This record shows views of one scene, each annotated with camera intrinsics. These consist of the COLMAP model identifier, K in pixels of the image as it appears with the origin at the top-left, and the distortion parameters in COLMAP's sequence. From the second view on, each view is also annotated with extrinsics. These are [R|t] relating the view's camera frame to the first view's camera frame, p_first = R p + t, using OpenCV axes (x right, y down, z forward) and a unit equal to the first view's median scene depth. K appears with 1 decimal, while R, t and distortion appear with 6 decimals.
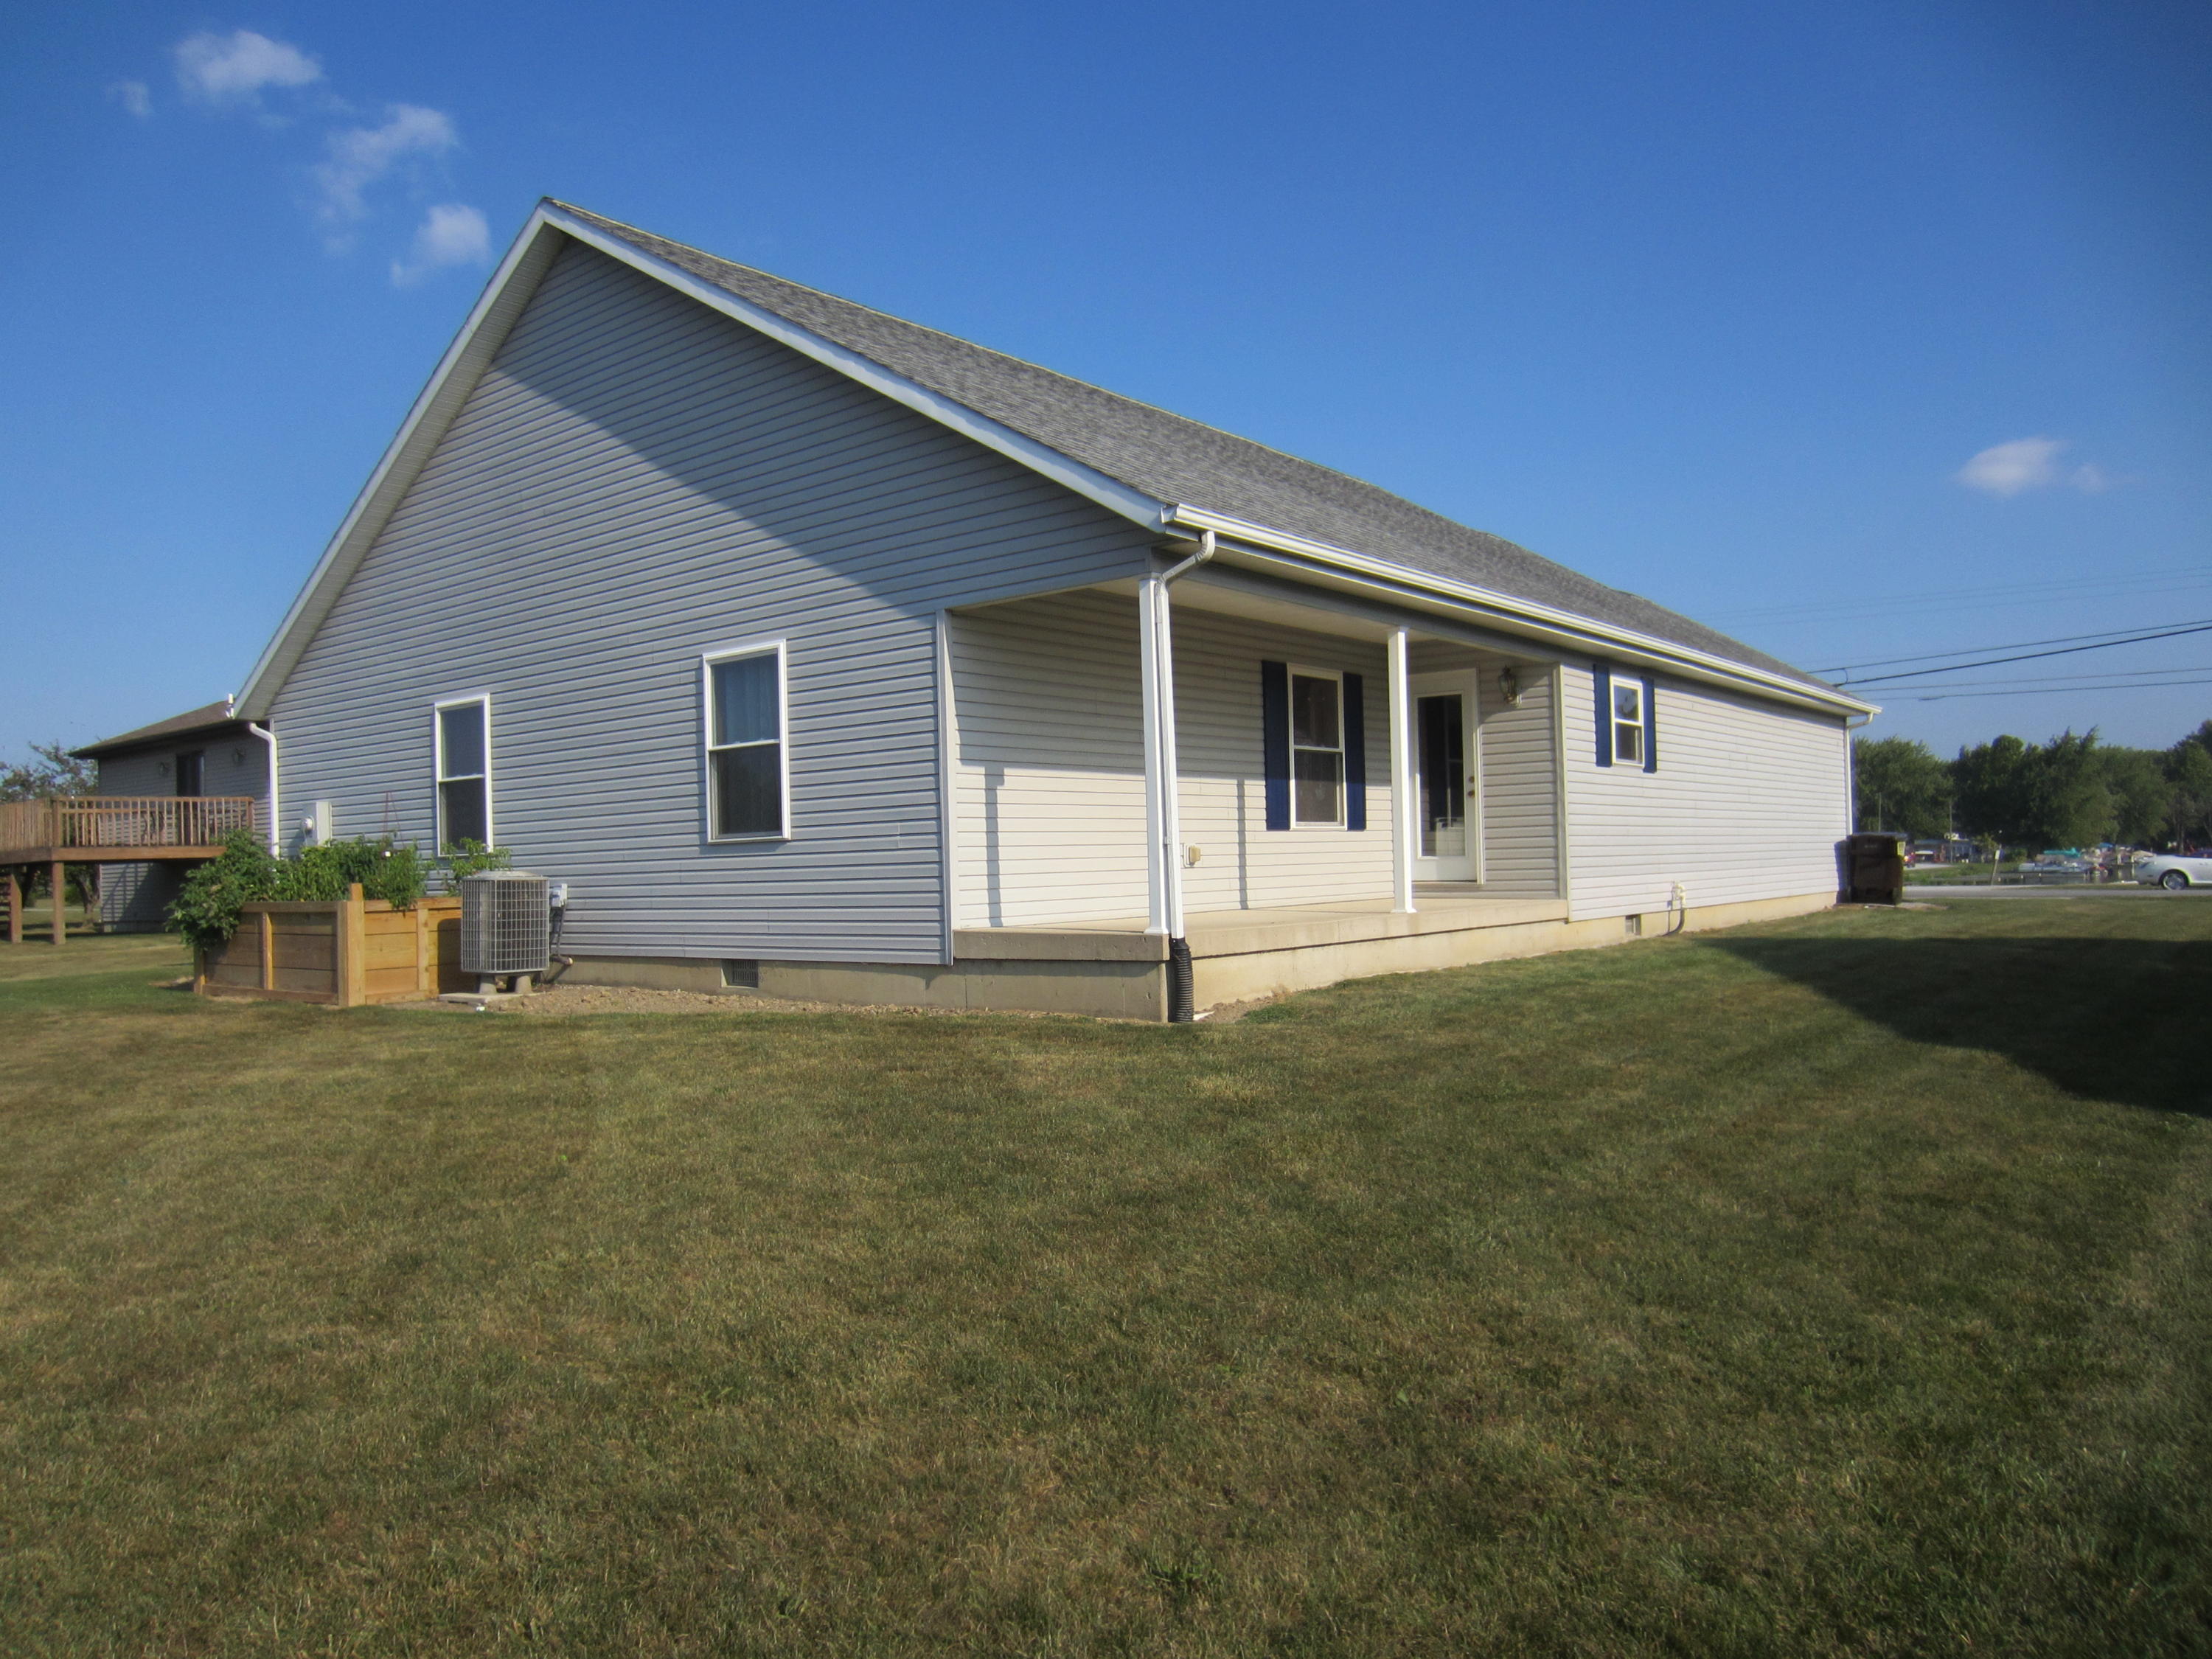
lens RADIAL K [[1570.6, 0, 1106.0], [0, 1570.6, 829.5], [0, 0, 1]] dist [-0.040484, 0.023155]
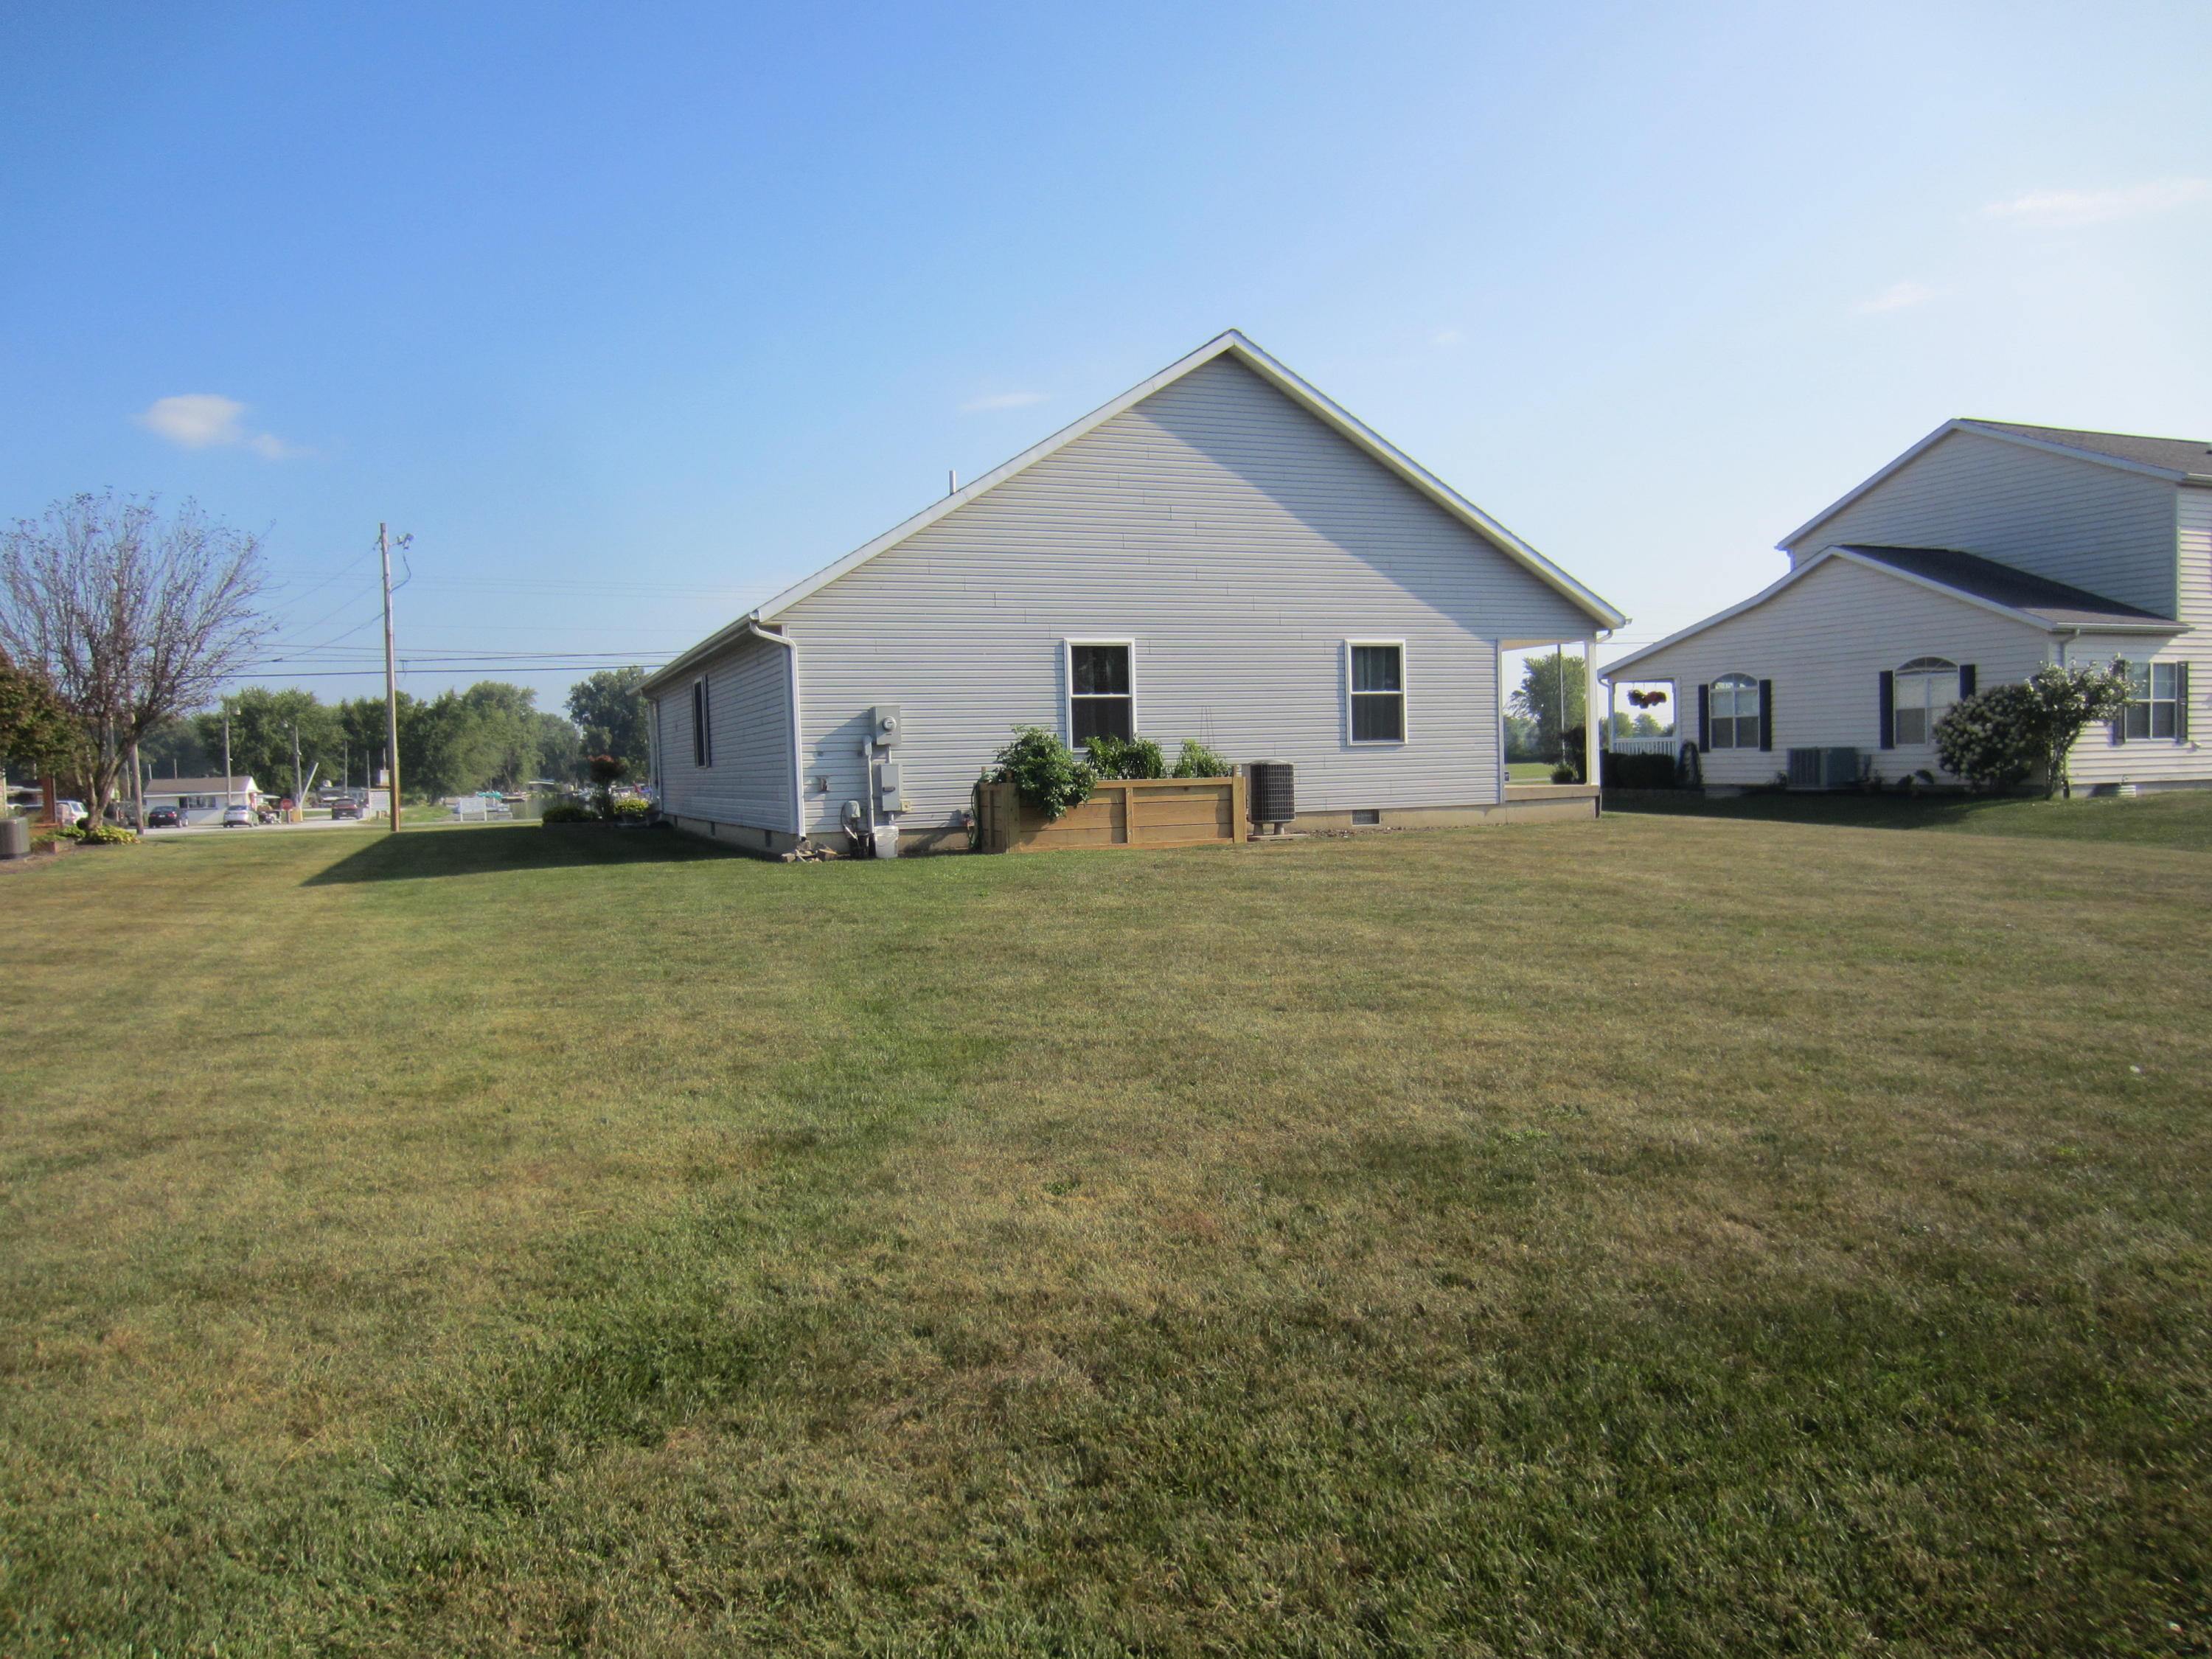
lens RADIAL K [[1570.6, 0, 1106.0], [0, 1570.6, 829.5], [0, 0, 1]] dist [-0.040484, 0.023155]
pose [[0.458856, -0.025118, 0.888156, -1.975992], [-0.001925, 0.999570, 0.029264, 0.051900], [-0.888509, -0.015138, 0.458610, 0.424132]]
